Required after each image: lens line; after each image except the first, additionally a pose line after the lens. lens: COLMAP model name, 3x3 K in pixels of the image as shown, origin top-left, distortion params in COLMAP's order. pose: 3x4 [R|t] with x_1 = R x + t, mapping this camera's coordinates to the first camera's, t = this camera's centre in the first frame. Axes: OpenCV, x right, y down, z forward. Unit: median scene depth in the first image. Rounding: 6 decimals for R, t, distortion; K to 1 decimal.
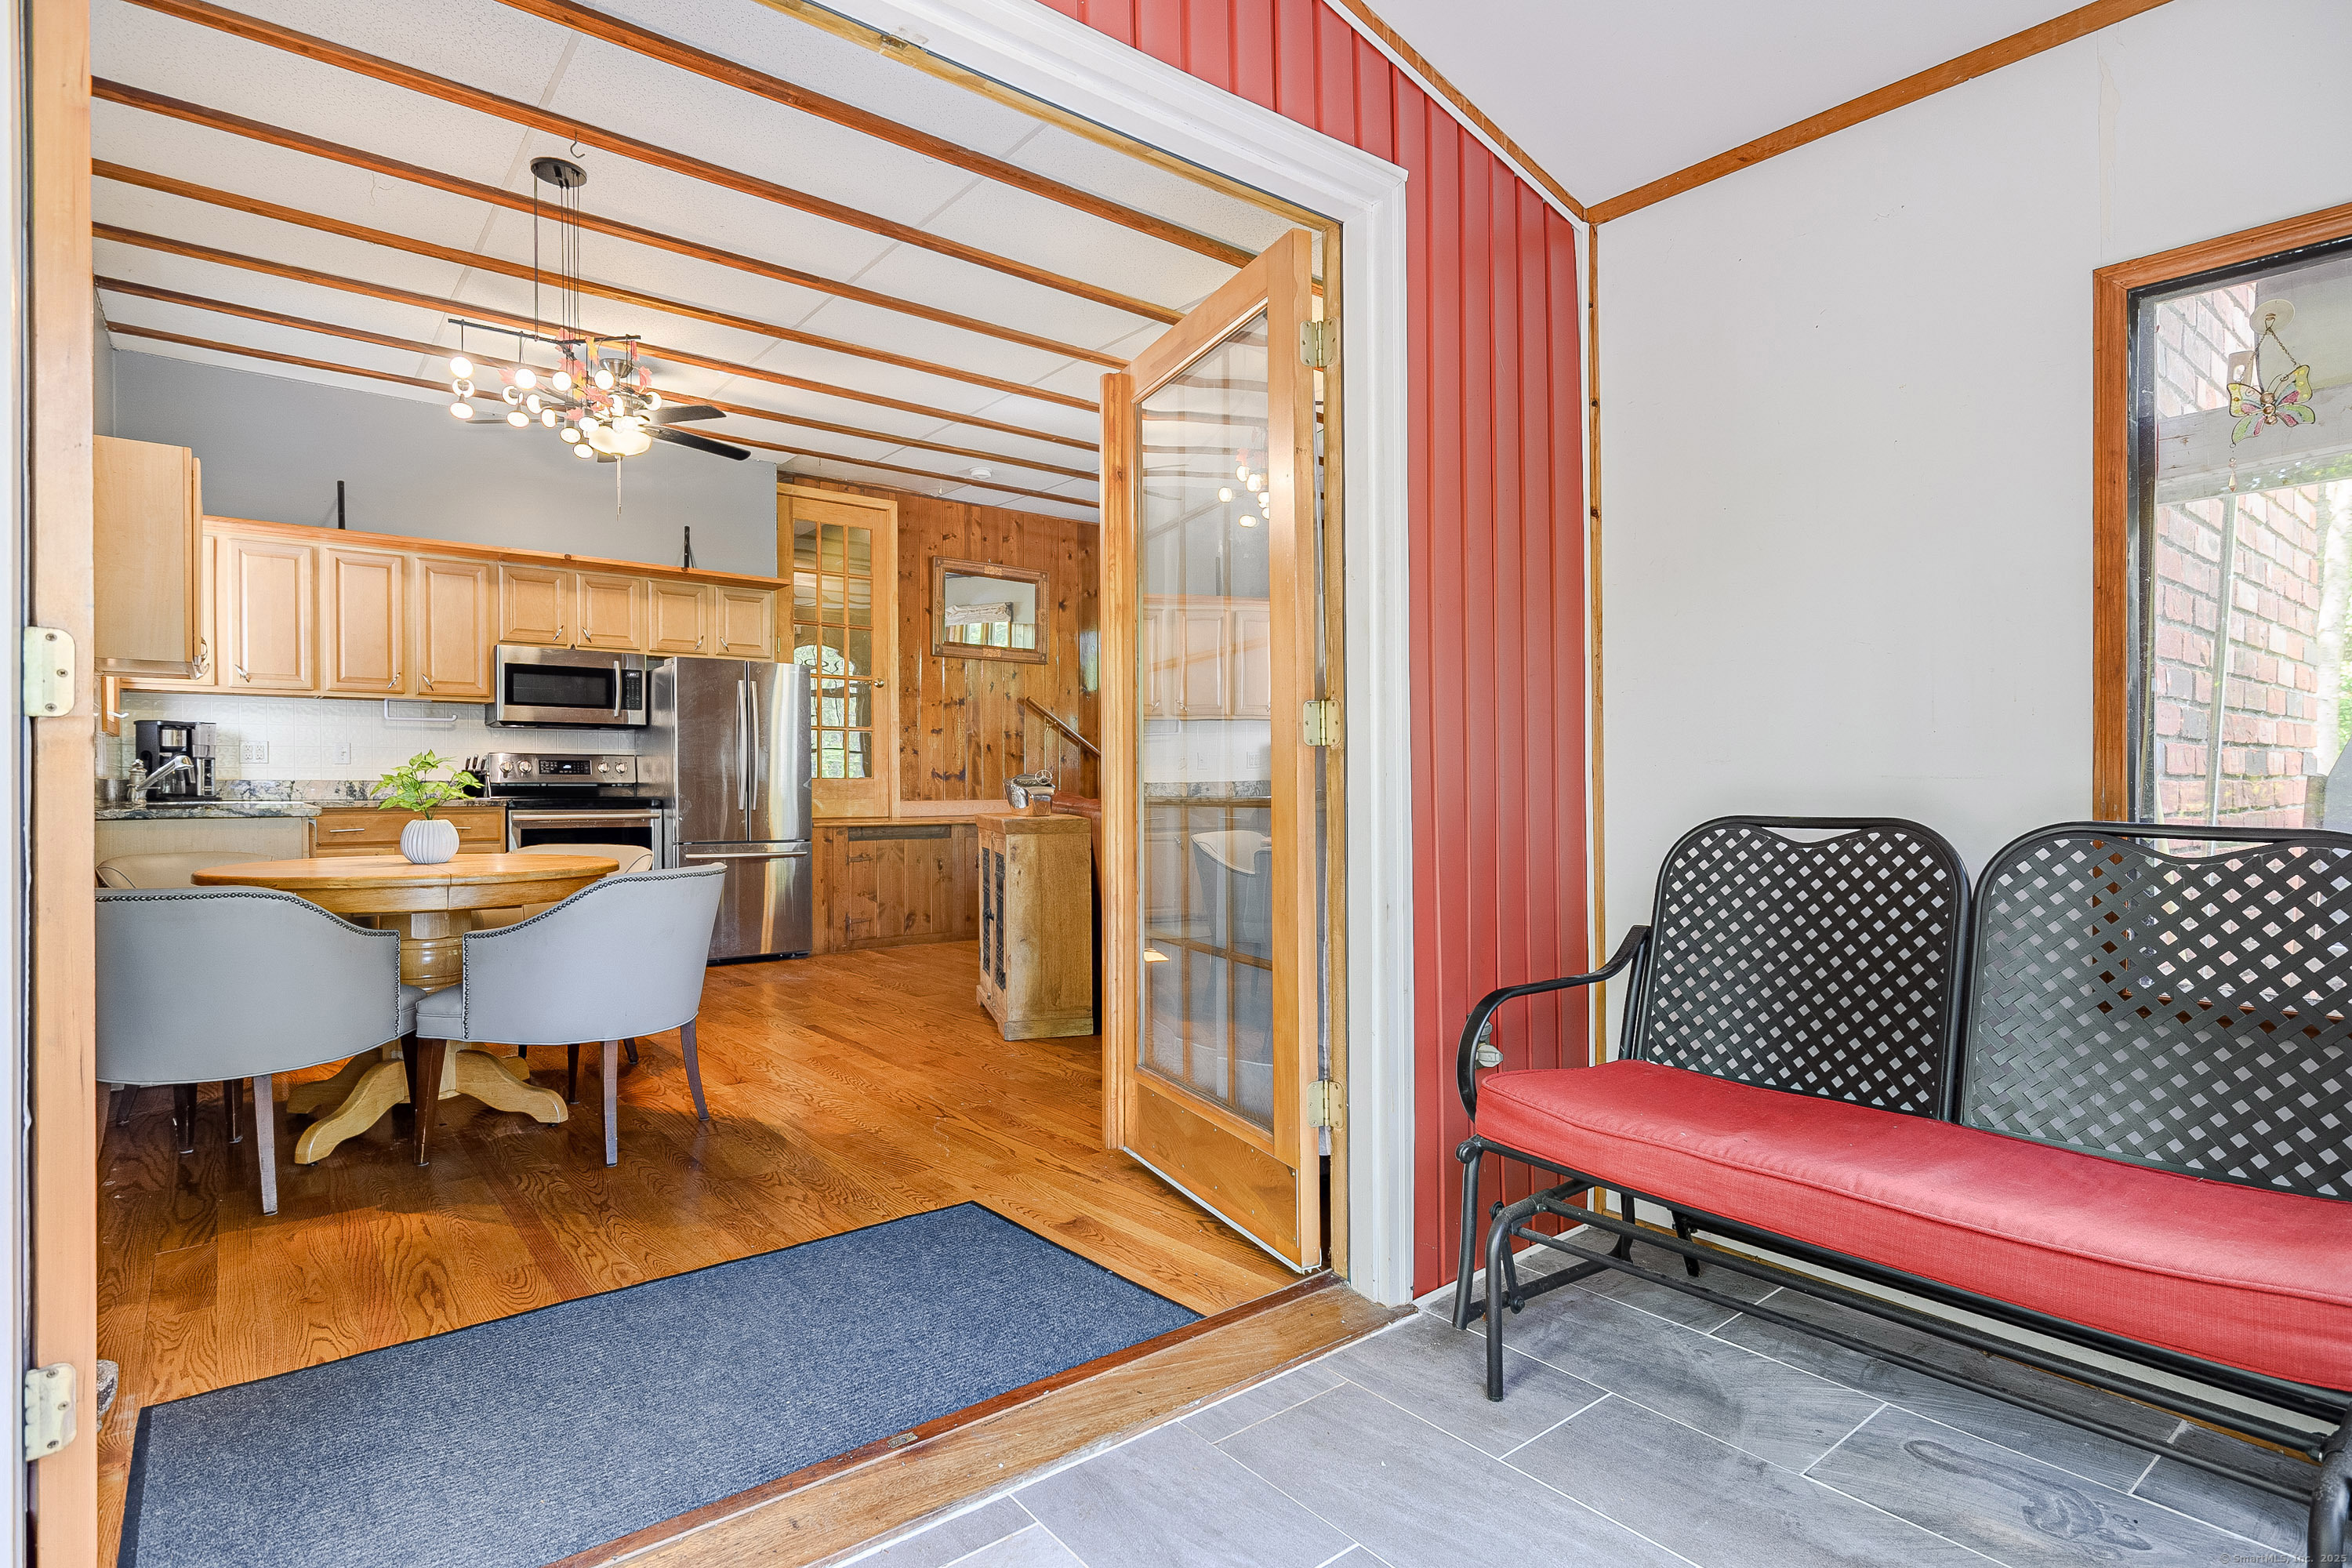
lens RADIAL K [[1194.6, 0, 1185.6], [0, 1194.6, 777.0], [0, 0, 1]] dist [-0.002714, -0.000245]
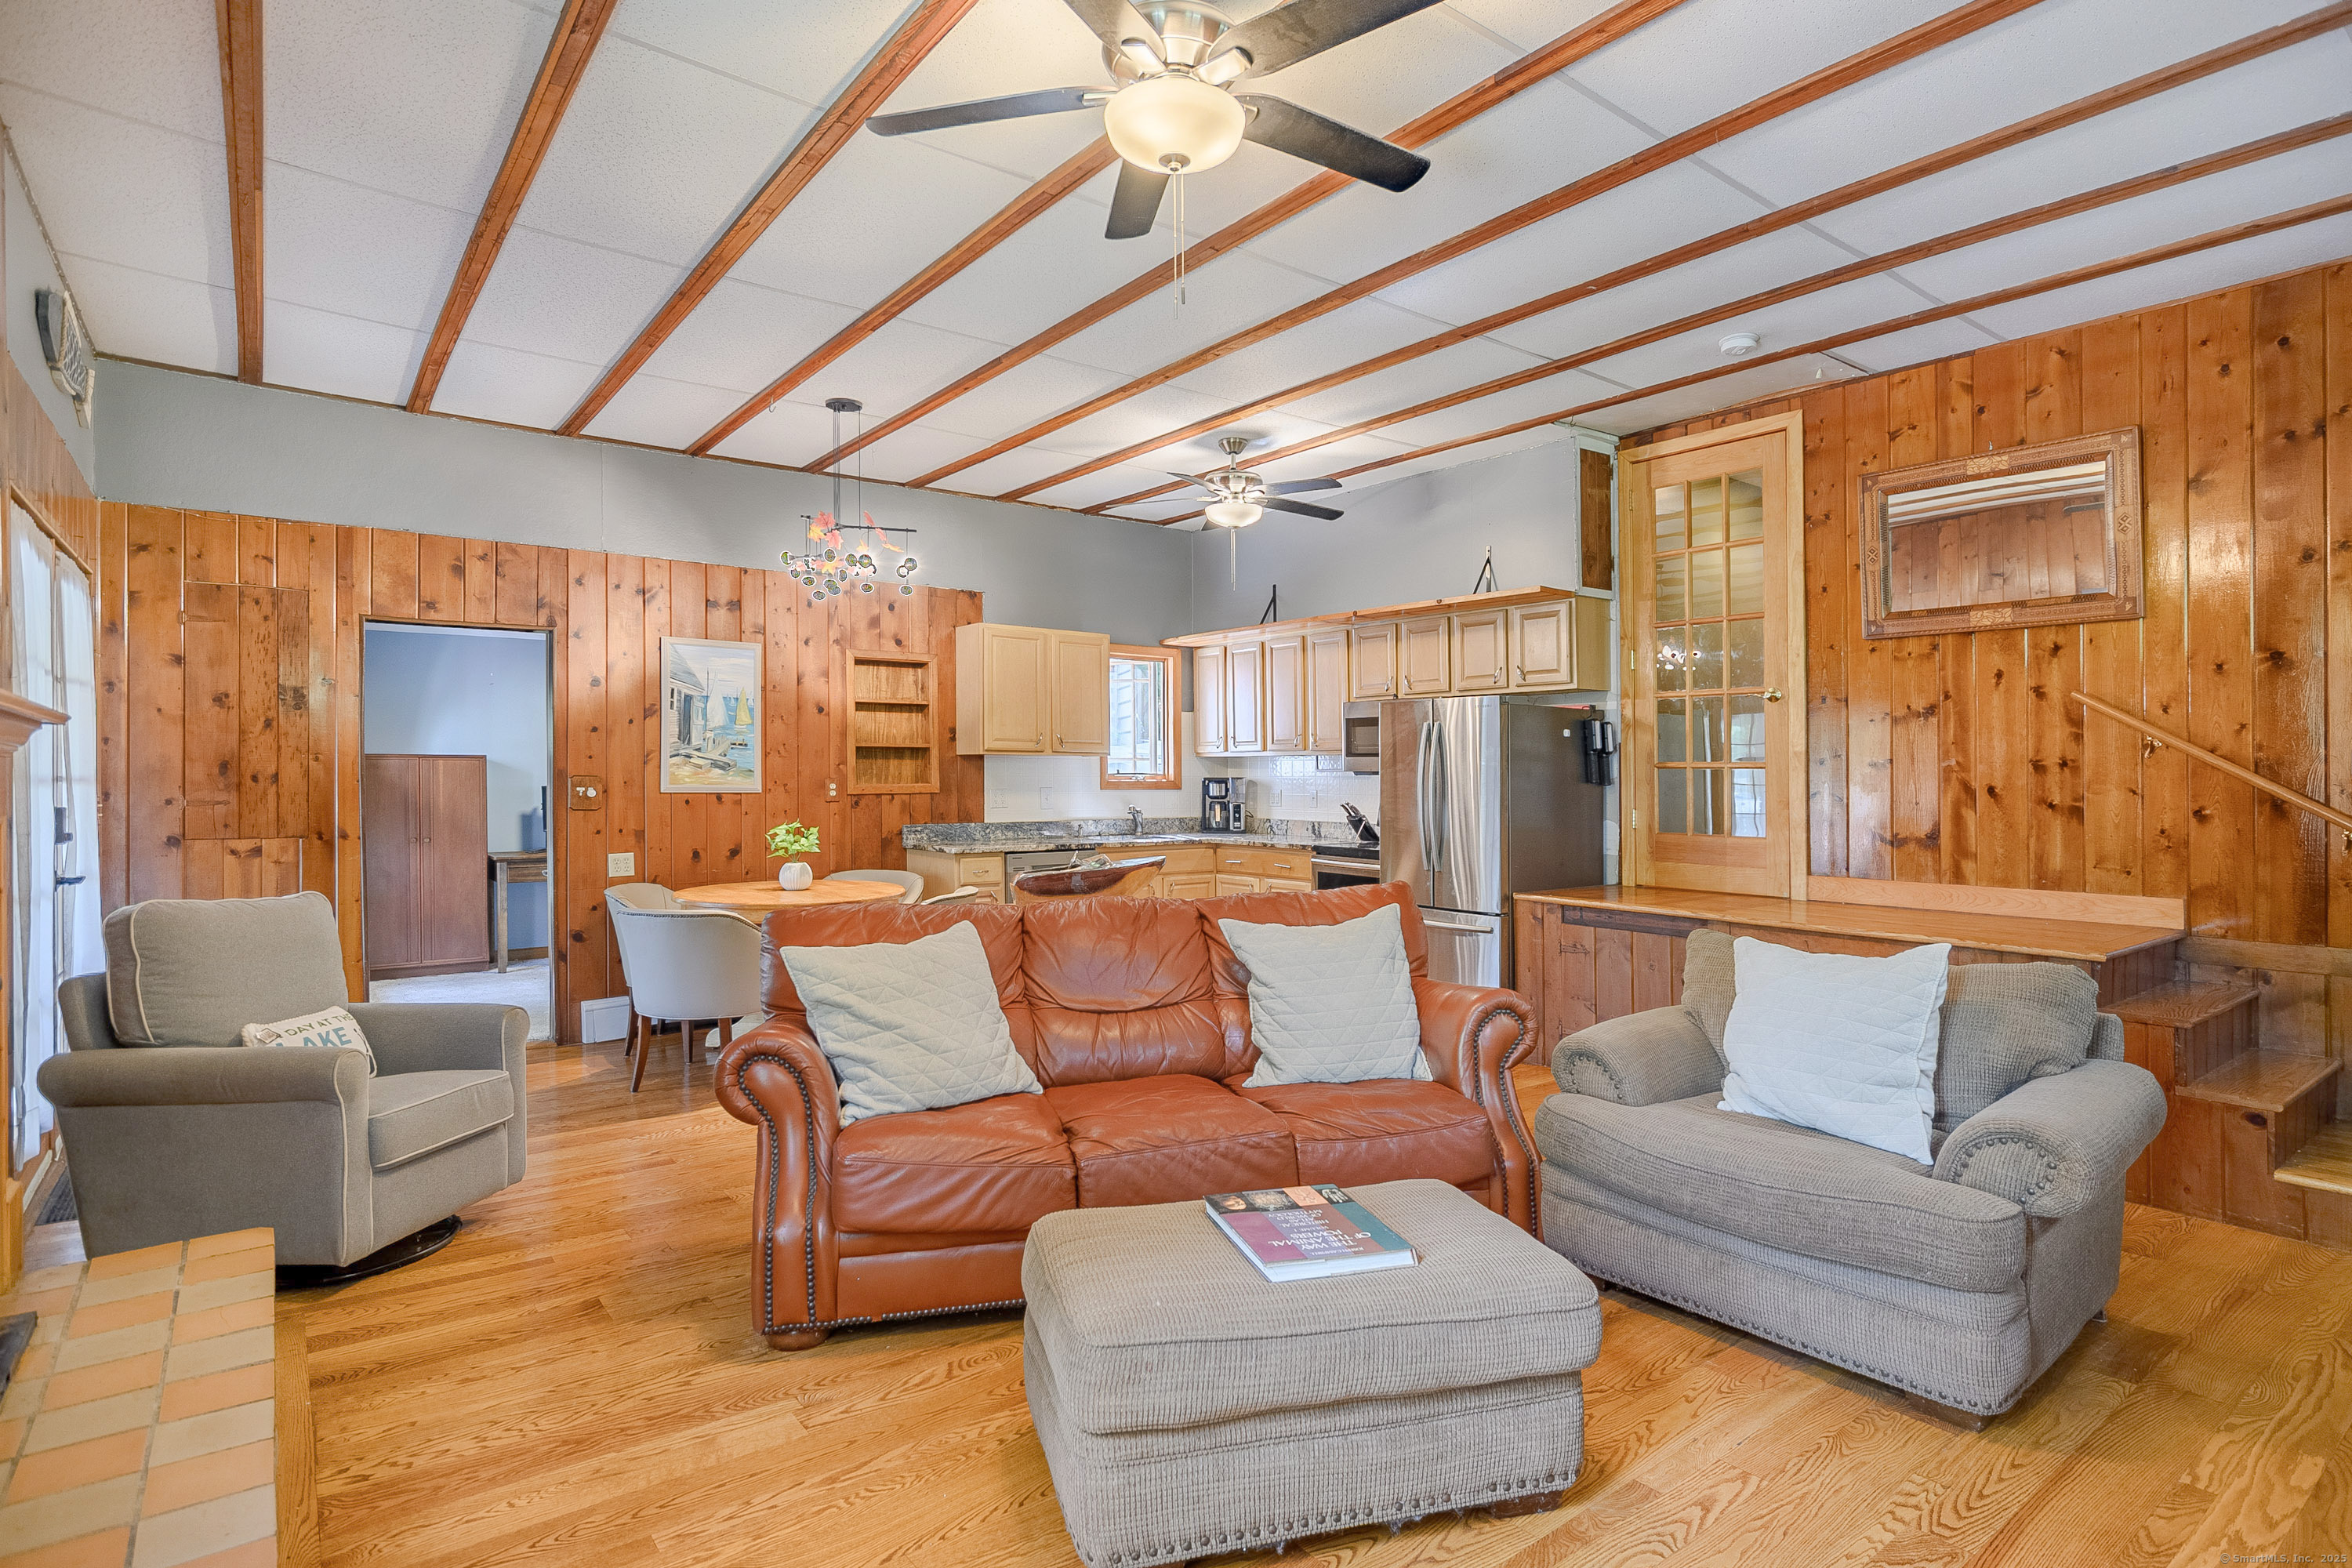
lens RADIAL K [[1194.6, 0, 1185.6], [0, 1194.6, 777.0], [0, 0, 1]] dist [-0.002714, -0.000245]
pose [[-0.028335, 0.002032, -0.999596, 0.401868], [0.002723, 0.999994, 0.001955, -0.034201], [0.999595, -0.002667, -0.028340, 0.671474]]
